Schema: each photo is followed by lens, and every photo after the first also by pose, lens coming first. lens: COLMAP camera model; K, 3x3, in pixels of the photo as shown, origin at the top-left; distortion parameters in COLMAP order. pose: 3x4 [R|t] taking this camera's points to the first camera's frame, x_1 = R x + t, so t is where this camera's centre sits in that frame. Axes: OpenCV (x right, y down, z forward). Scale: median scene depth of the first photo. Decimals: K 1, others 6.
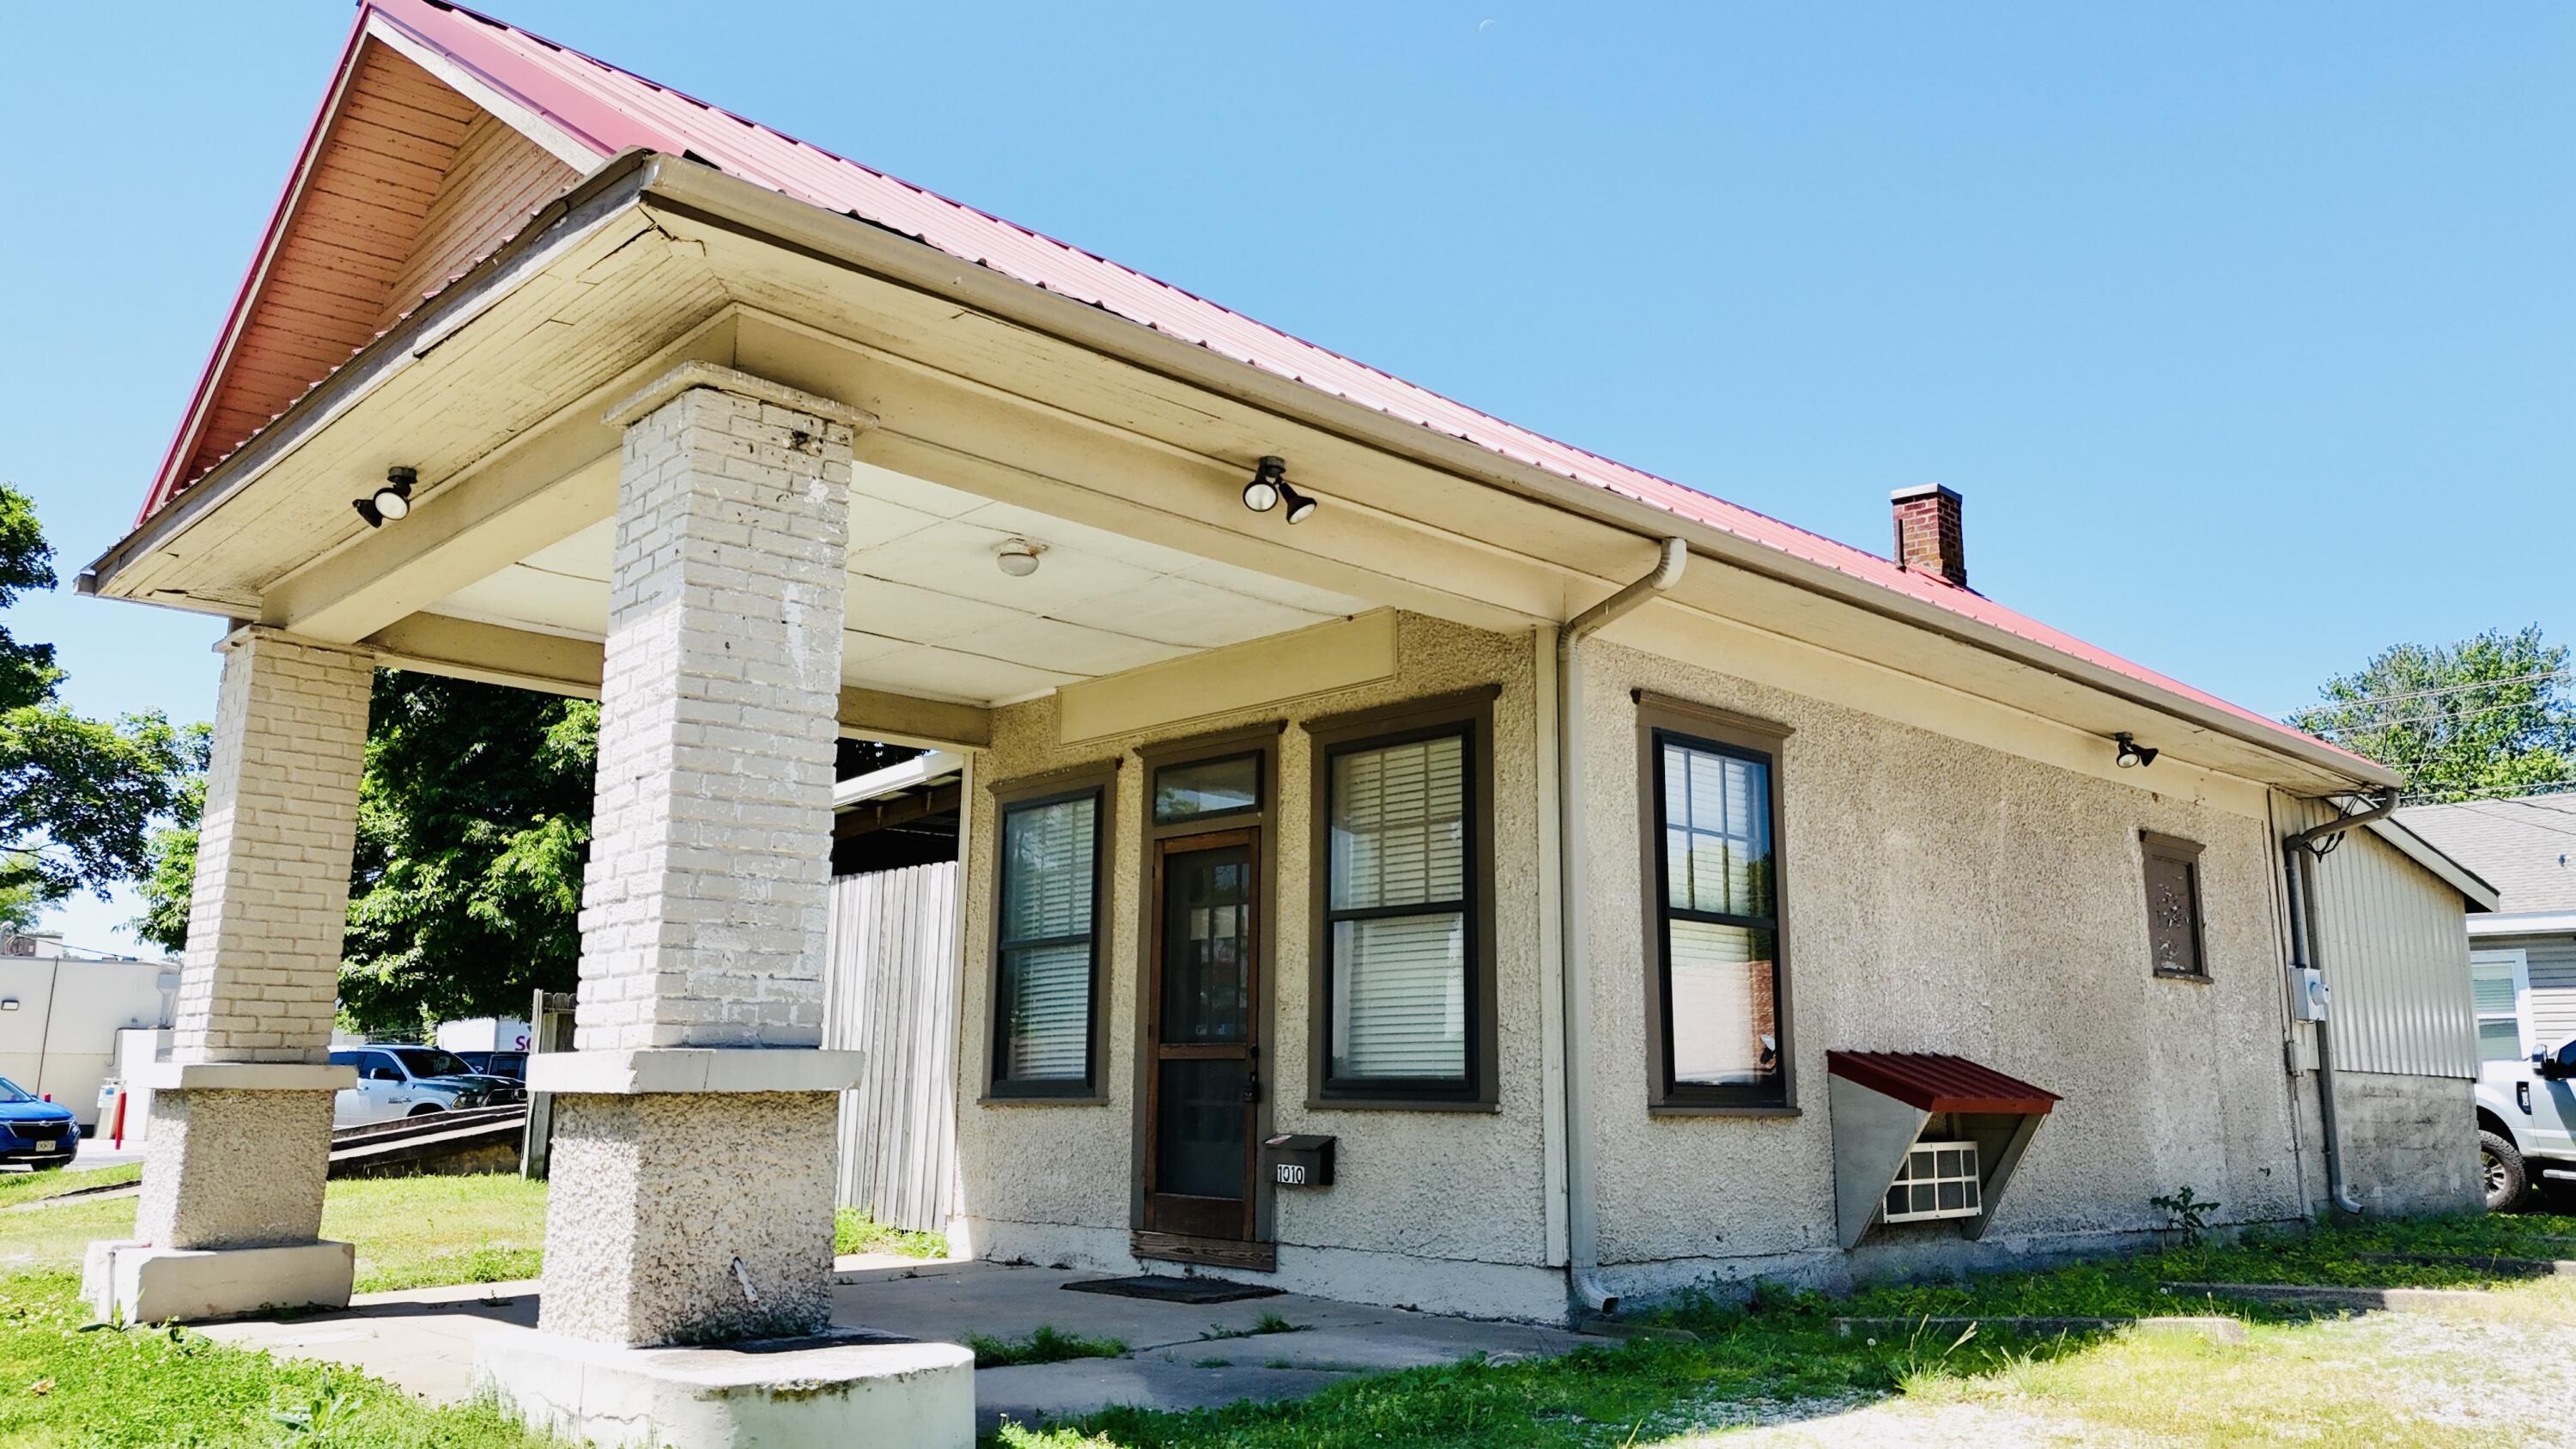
lens RADIAL K [[1896.9, 0, 1290.1], [0, 1896.9, 719.1], [0, 0, 1]] dist [0.072526, -0.065937]
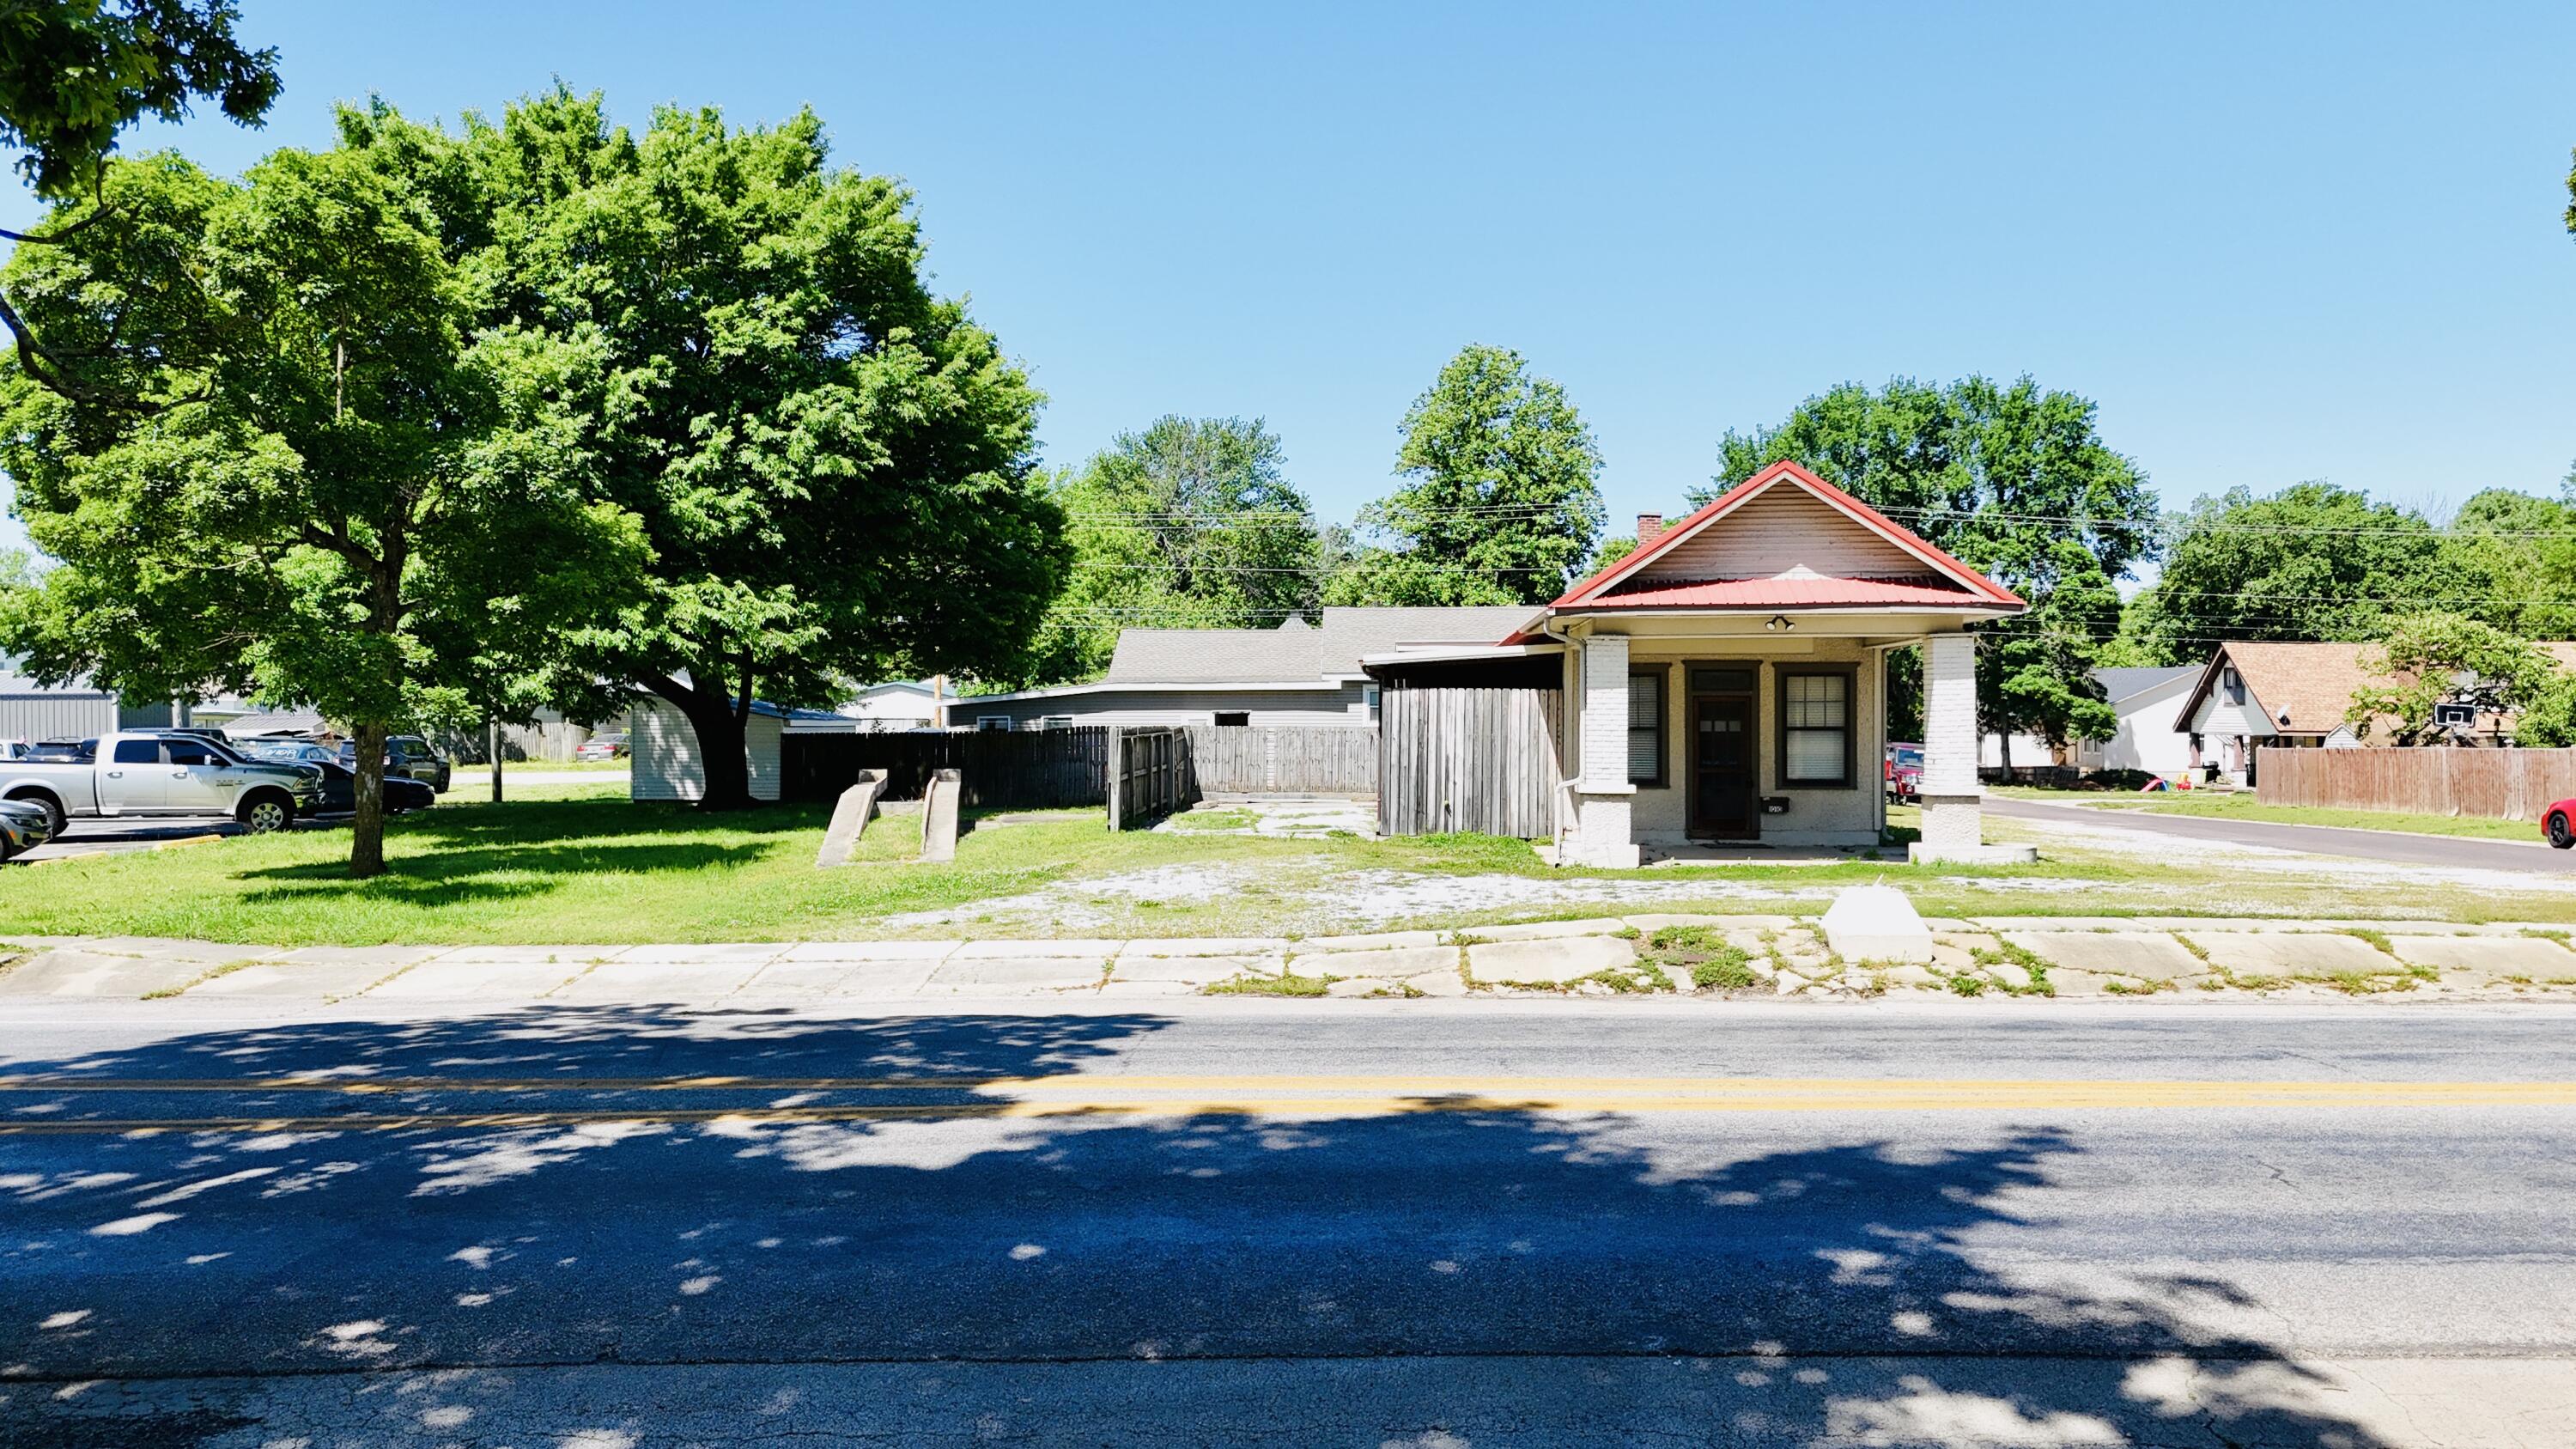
lens RADIAL K [[1889.8, 0, 1289.6], [0, 1889.8, 728.4], [0, 0, 1]] dist [0.092306, -0.111106]
pose [[0.719181, -0.010706, 0.694740, -2.674095], [-0.127960, 0.980738, 0.147576, -0.247124], [-0.682938, -0.195033, 0.703958, -0.625696]]
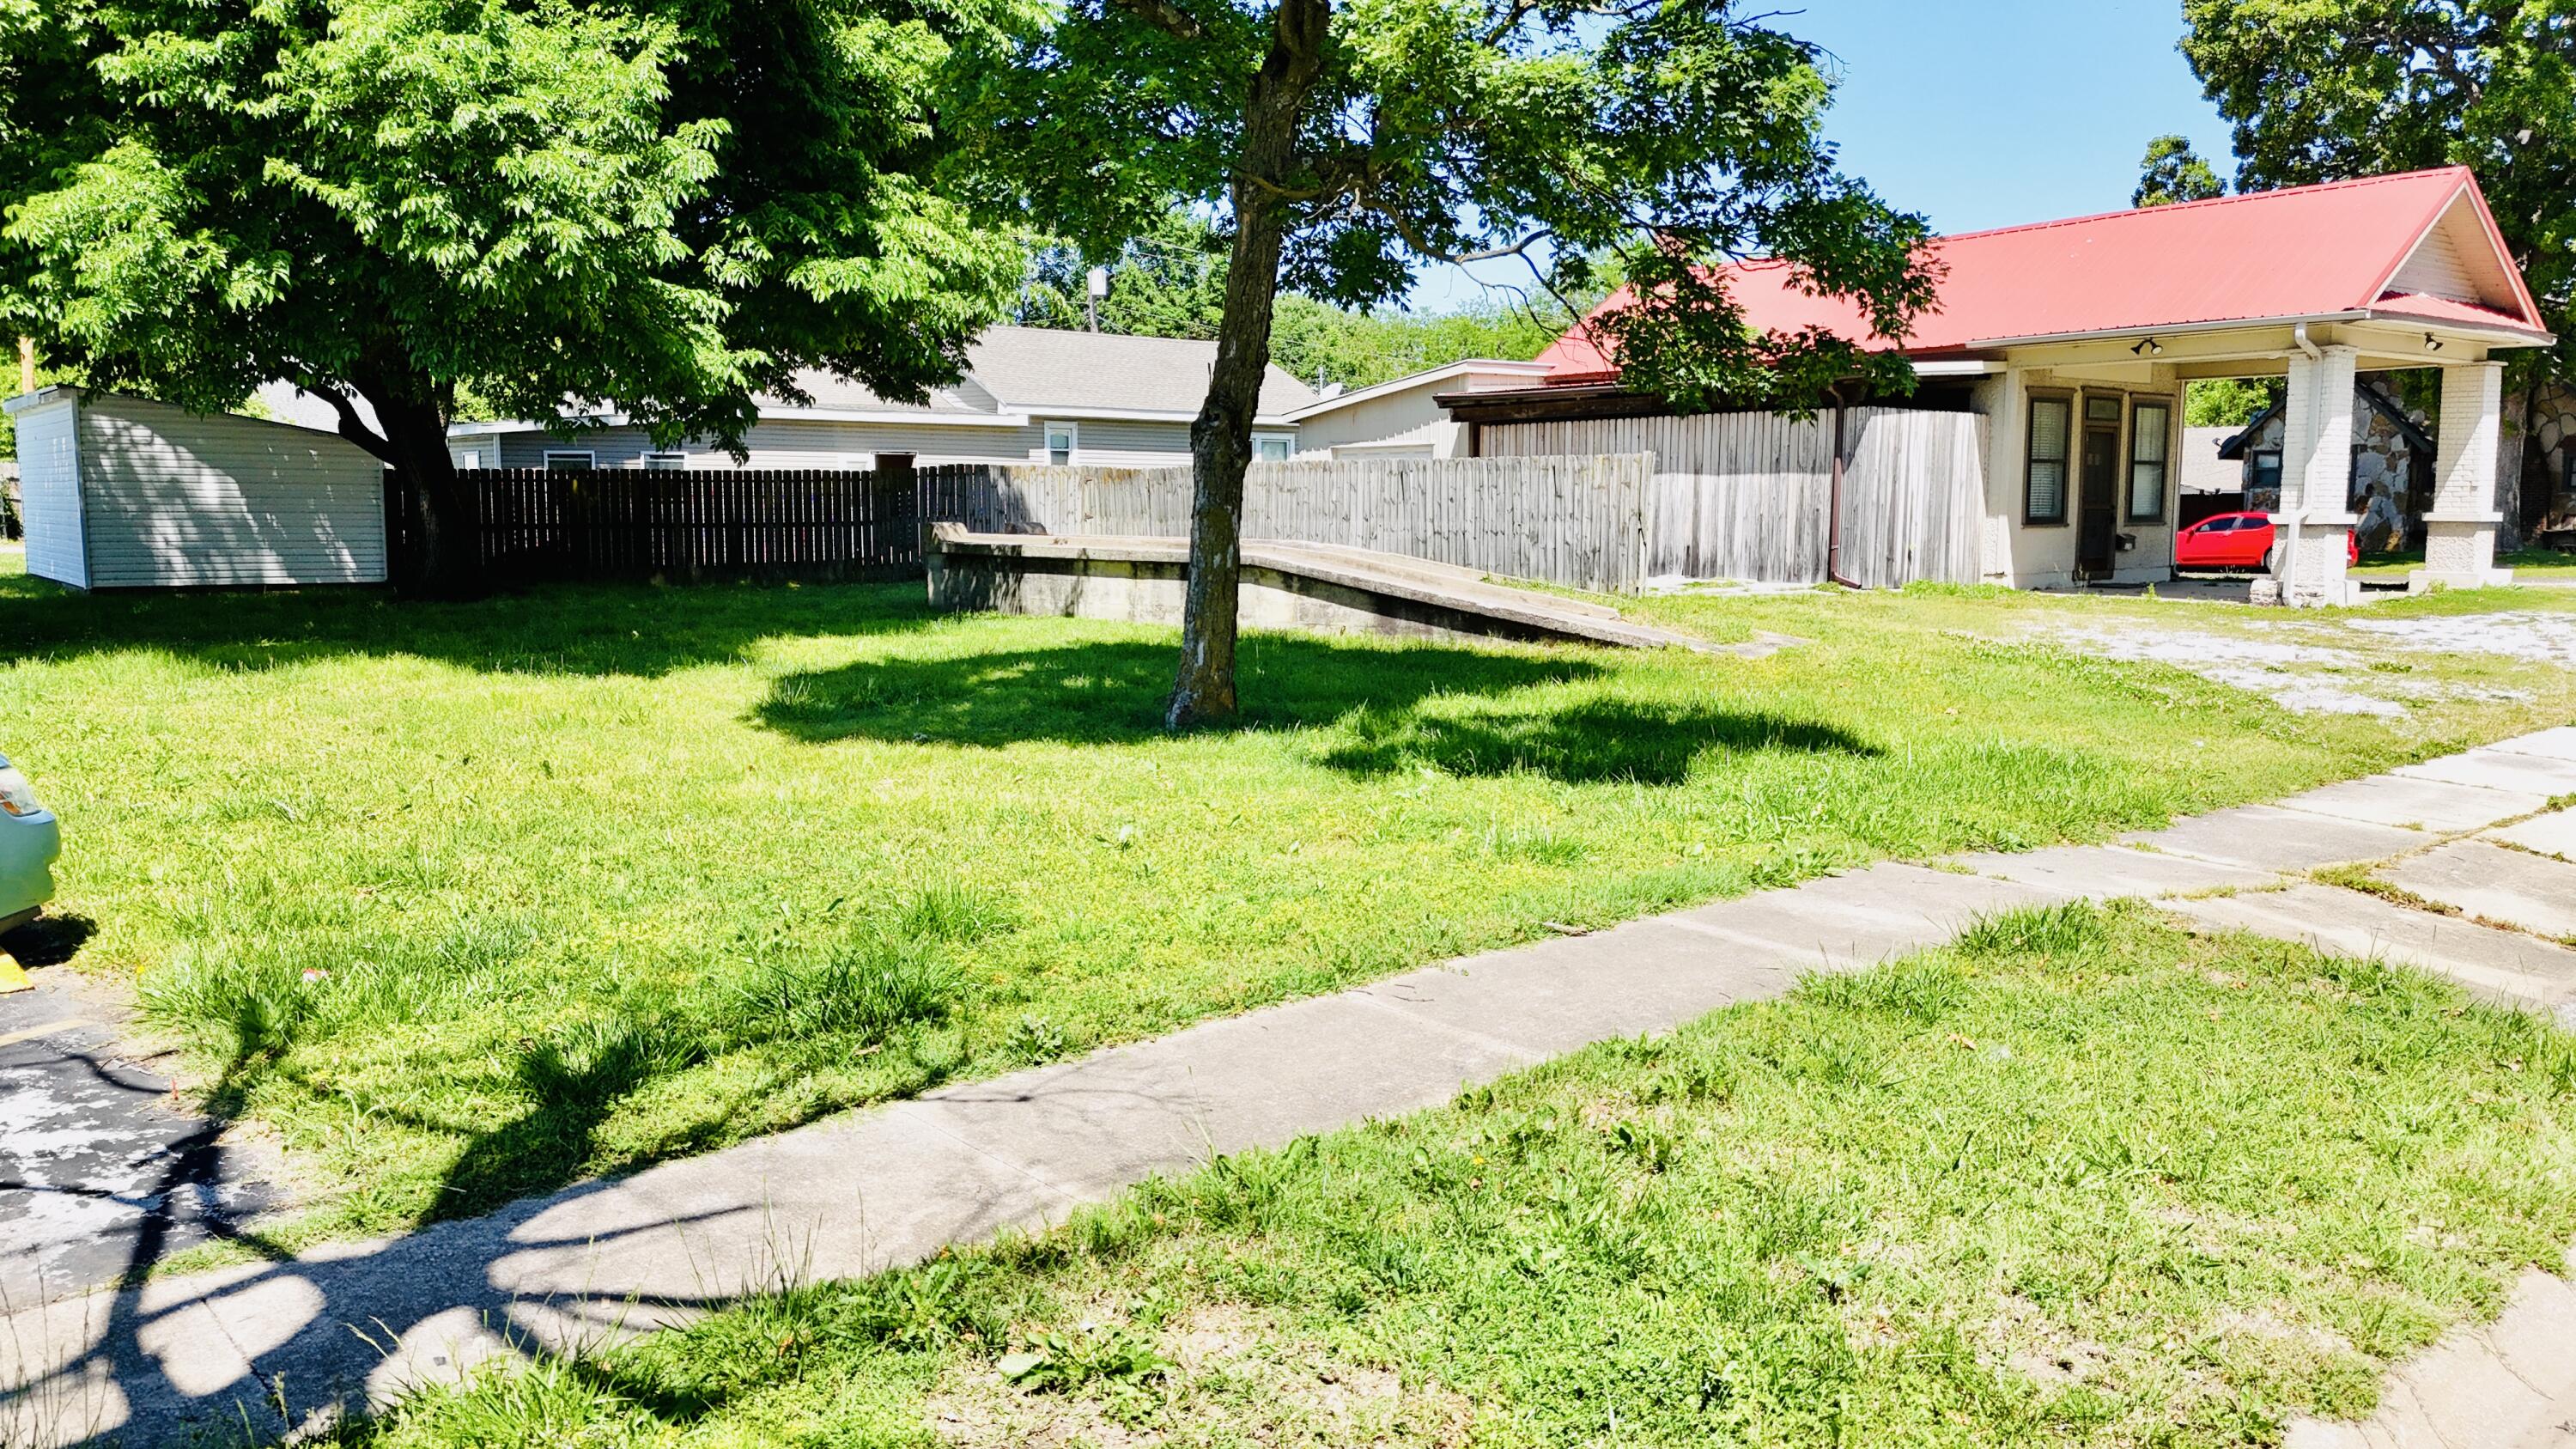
lens RADIAL K [[1894.8, 0, 1270.9], [0, 1894.8, 728.6], [0, 0, 1]] dist [0.045034, -0.039663]
pose [[0.075475, -0.126218, 0.989127, -3.049118], [-0.191102, 0.971738, 0.138581, 0.347741], [-0.978664, -0.199484, 0.049222, 2.056661]]
